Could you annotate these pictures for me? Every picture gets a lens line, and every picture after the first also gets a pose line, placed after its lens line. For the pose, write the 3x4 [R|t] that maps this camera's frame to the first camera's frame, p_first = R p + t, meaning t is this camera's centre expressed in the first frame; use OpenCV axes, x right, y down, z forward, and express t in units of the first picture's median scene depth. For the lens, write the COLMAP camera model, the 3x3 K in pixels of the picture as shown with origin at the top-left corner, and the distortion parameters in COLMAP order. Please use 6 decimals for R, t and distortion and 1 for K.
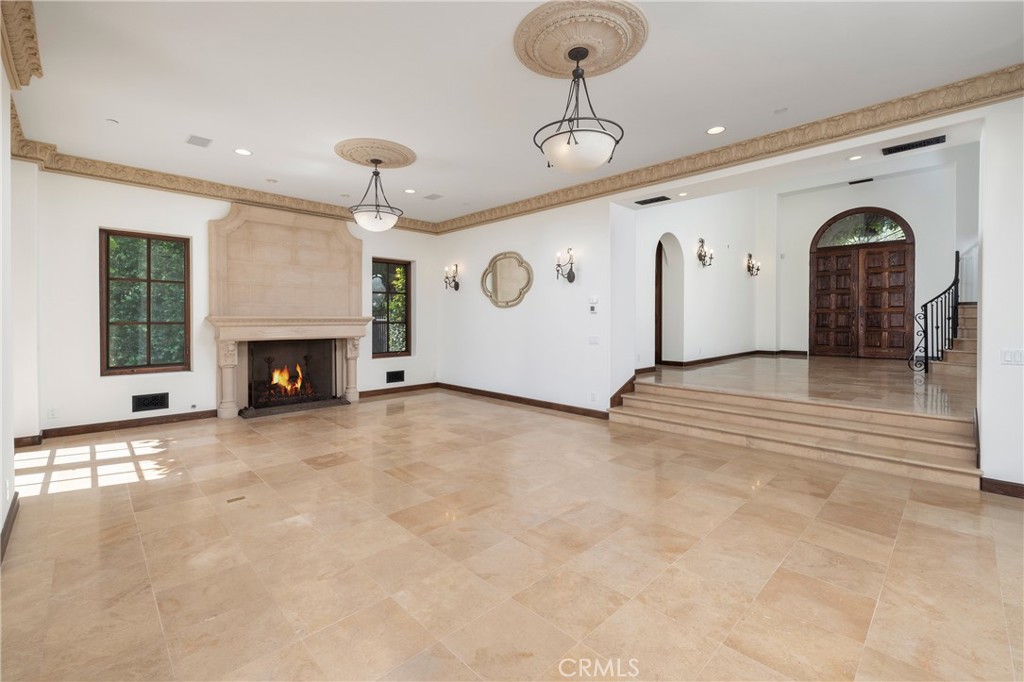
lens RADIAL K [[440.1, 0, 506.7], [0, 440.1, 321.4], [0, 0, 1]] dist [0.000729, 0.001052]
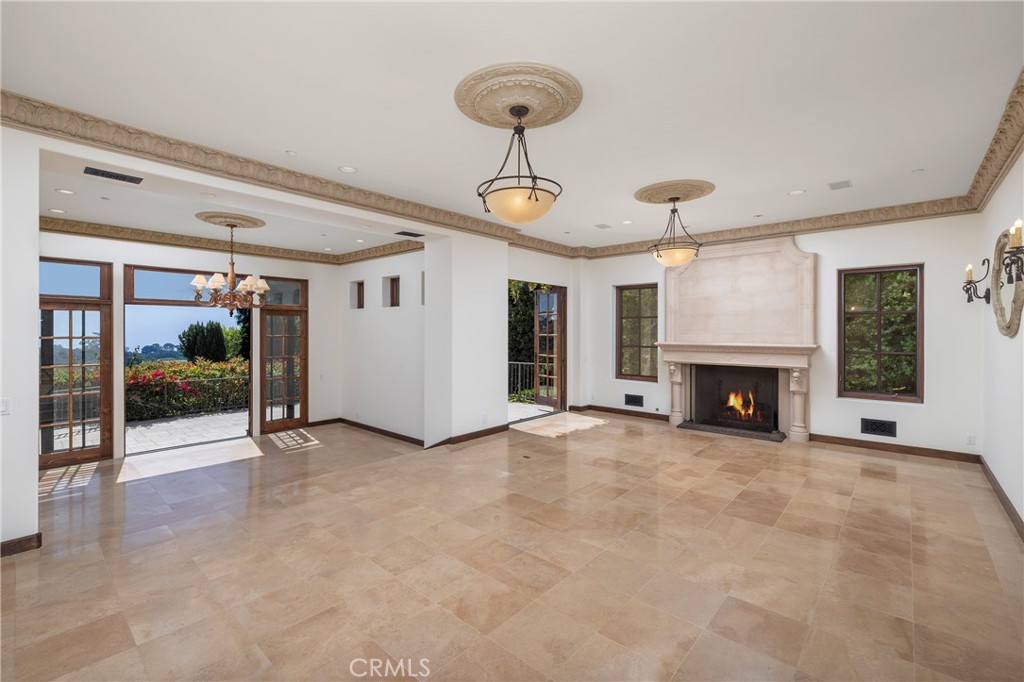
lens RADIAL K [[440.1, 0, 502.6], [0, 440.1, 333.5], [0, 0, 1]] dist [0.000729, 0.001052]
pose [[0.064224, 0.007491, -0.997907, 0.614713], [-0.004781, 0.999963, 0.007199, -0.046890], [0.997924, 0.004309, 0.064258, 0.463978]]
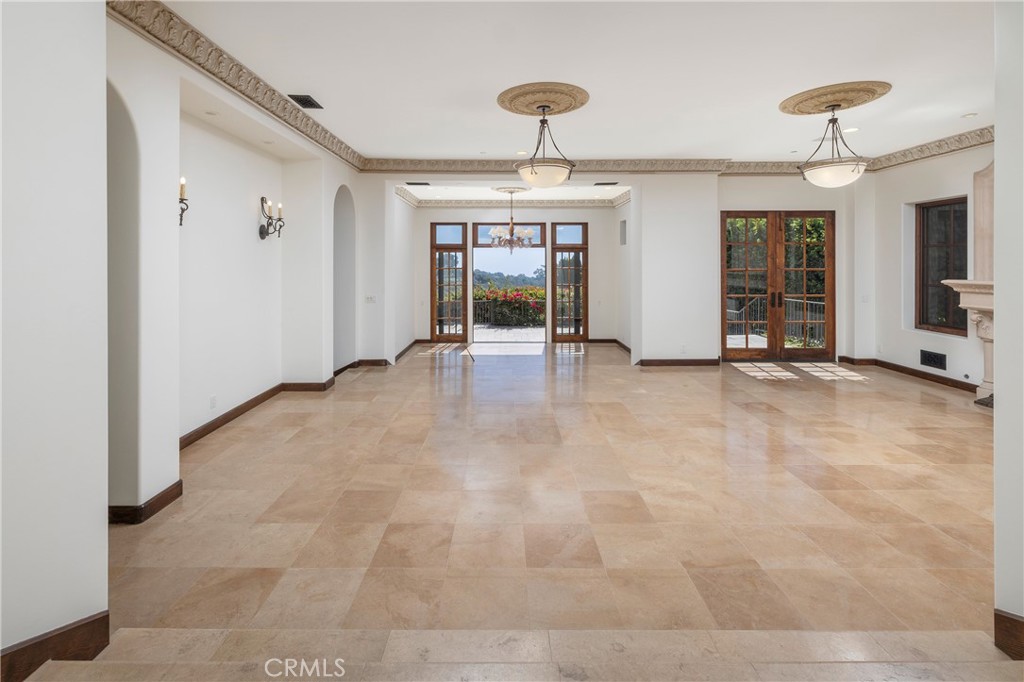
lens RADIAL K [[454.9, 0, 506.8], [0, 454.9, 262.5], [0, 0, 1]] dist [0.001983, 0.000228]
pose [[-0.692028, -0.000375, -0.721871, 0.683986], [-0.000875, 1.000000, 0.000320, -0.049330], [0.721870, 0.000853, -0.692028, 1.006494]]
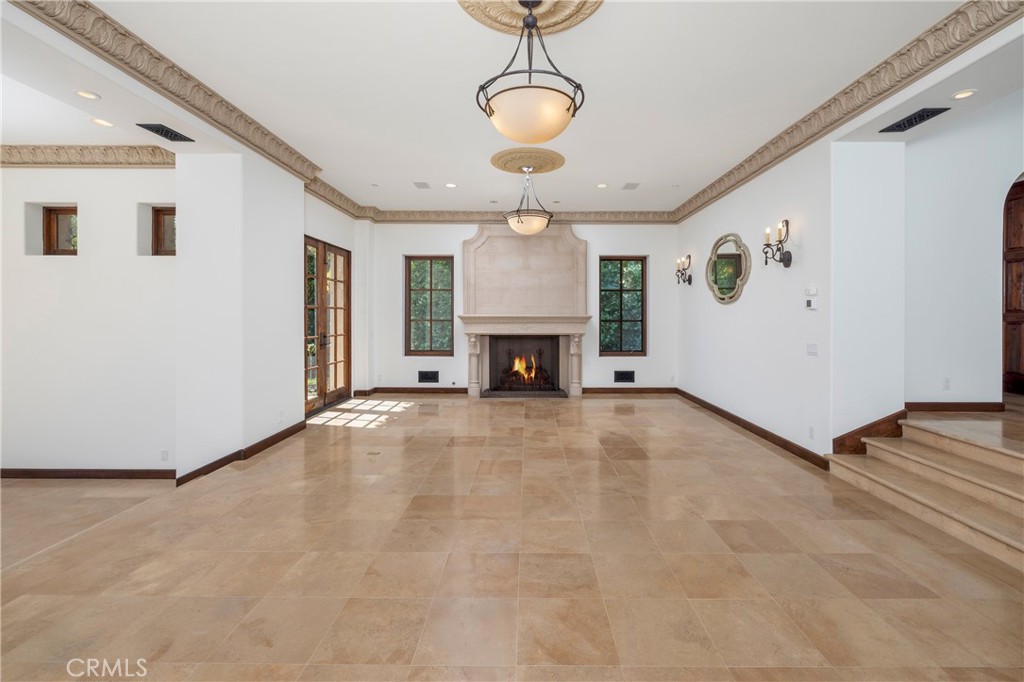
lens RADIAL K [[440.1, 0, 522.7], [0, 440.1, 317.8], [0, 0, 1]] dist [0.000729, 0.001052]
pose [[0.714639, 0.003729, -0.699483, 0.374254], [-0.004559, 0.999989, 0.000674, -0.005627], [0.699478, 0.002708, 0.714649, 0.209808]]
